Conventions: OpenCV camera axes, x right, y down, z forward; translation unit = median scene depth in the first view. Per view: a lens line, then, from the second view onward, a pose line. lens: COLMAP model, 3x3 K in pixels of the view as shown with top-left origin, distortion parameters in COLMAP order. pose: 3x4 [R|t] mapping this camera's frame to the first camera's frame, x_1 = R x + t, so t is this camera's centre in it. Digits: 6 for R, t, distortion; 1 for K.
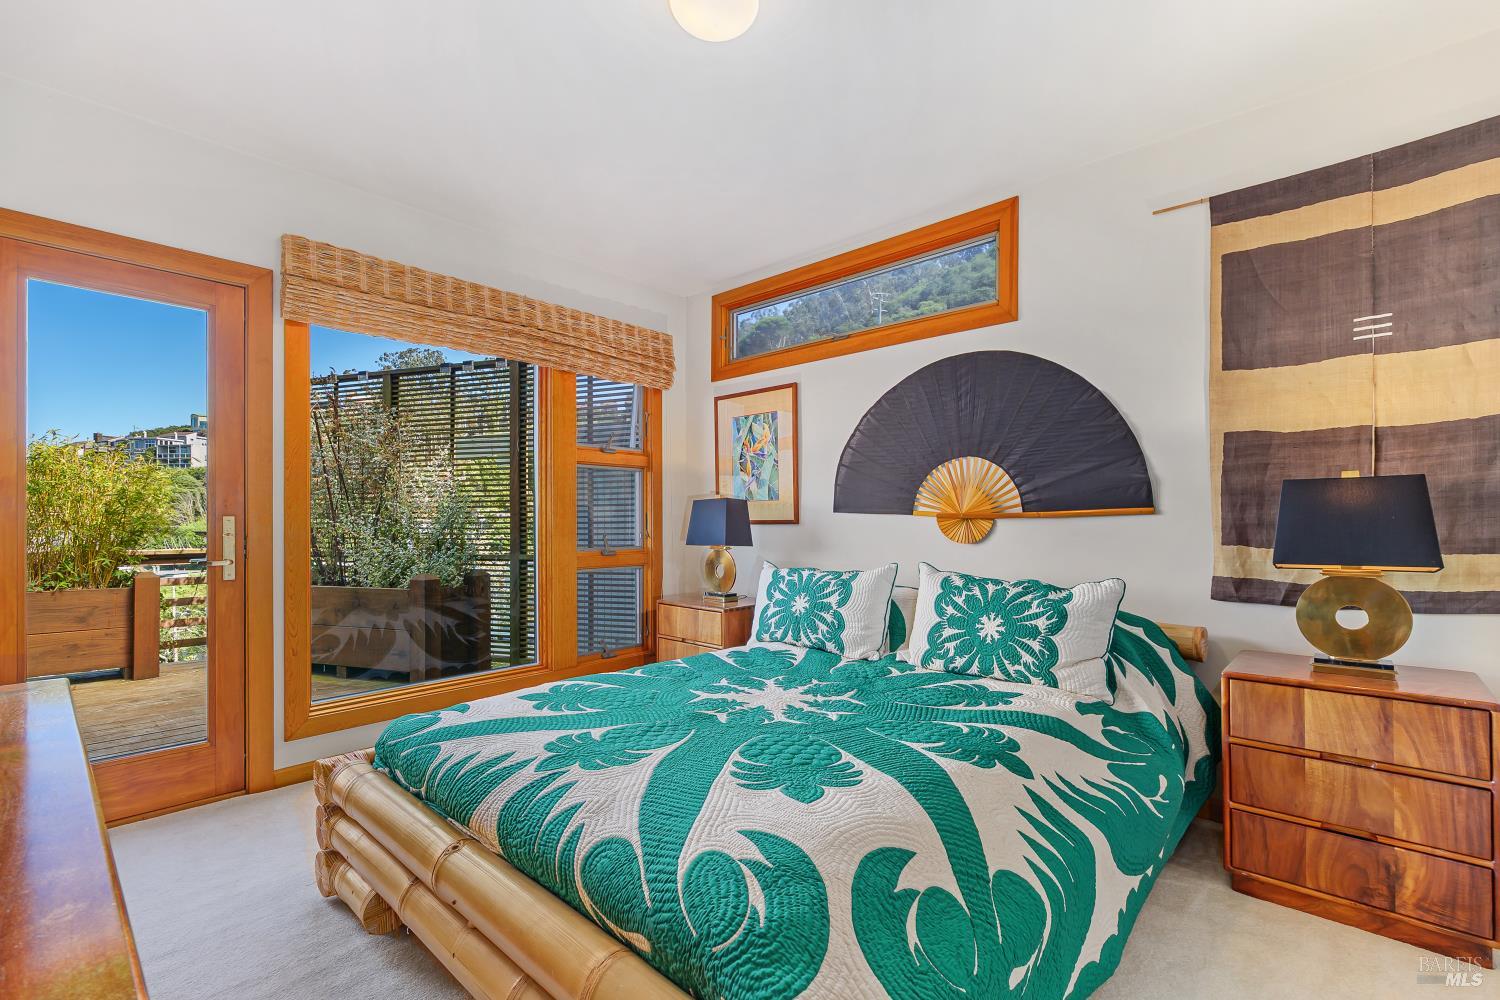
lens RADIAL K [[659.3, 0, 741.9], [0, 659.3, 519.3], [0, 0, 1]] dist [0.000745, 0.000067]
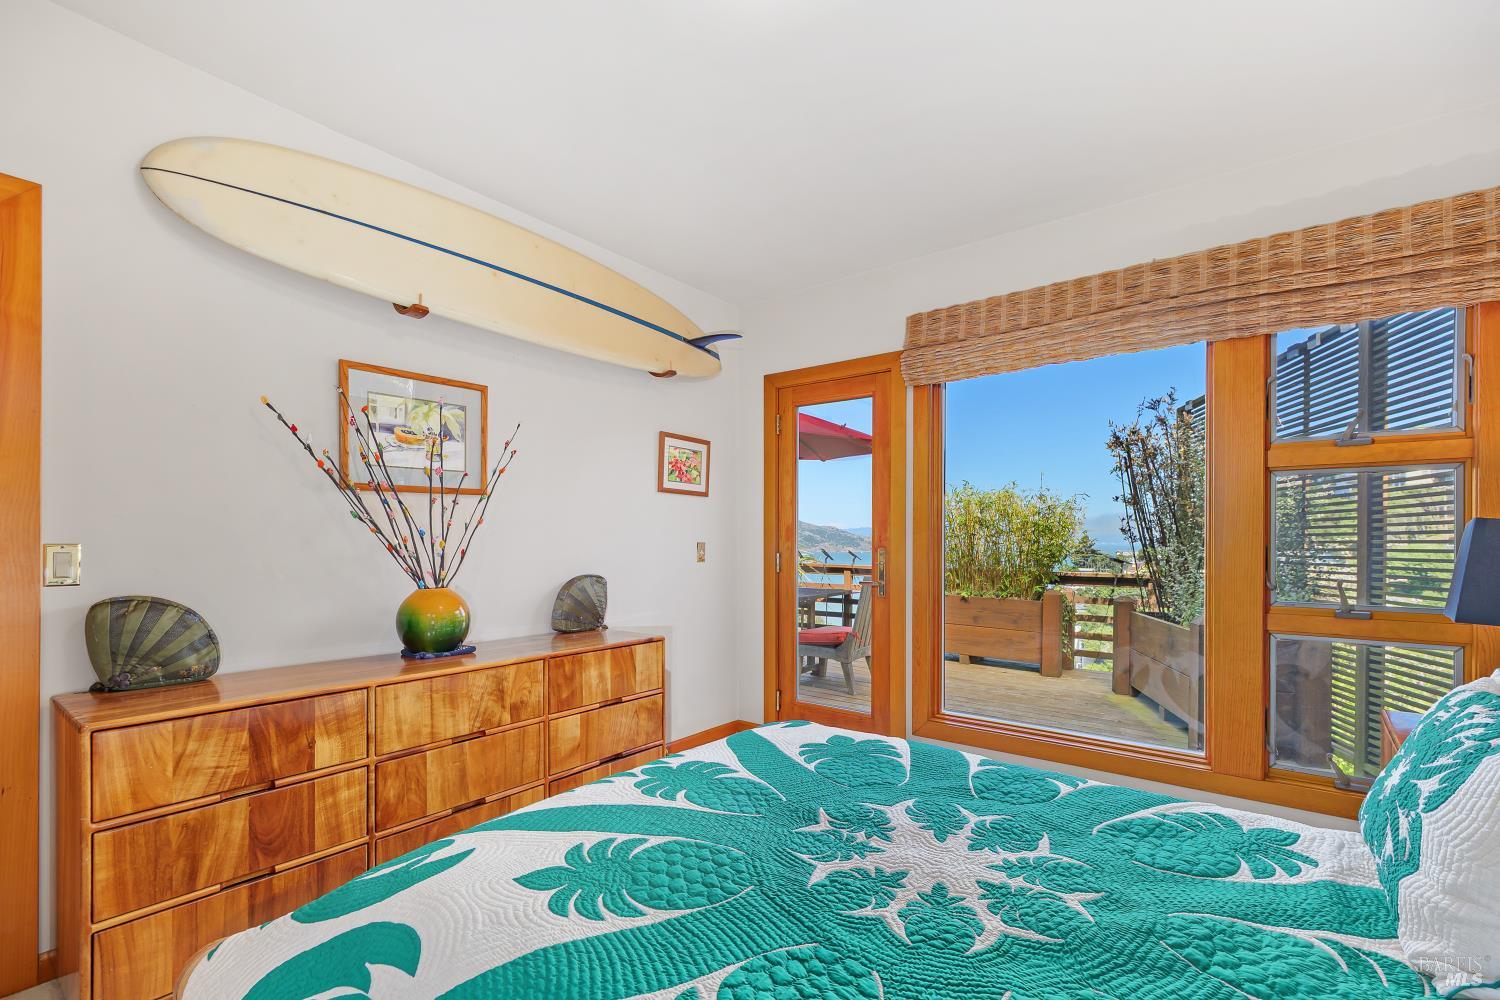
lens RADIAL K [[667.8, 0, 750.8], [0, 667.8, 543.7], [0, 0, 1]] dist [-0.004372, -0.000293]
pose [[0.089739, 0.006524, -0.995944, 0.641487], [-0.003331, 0.999975, 0.006251, -0.026695], [0.995960, 0.002757, 0.089758, 0.760636]]
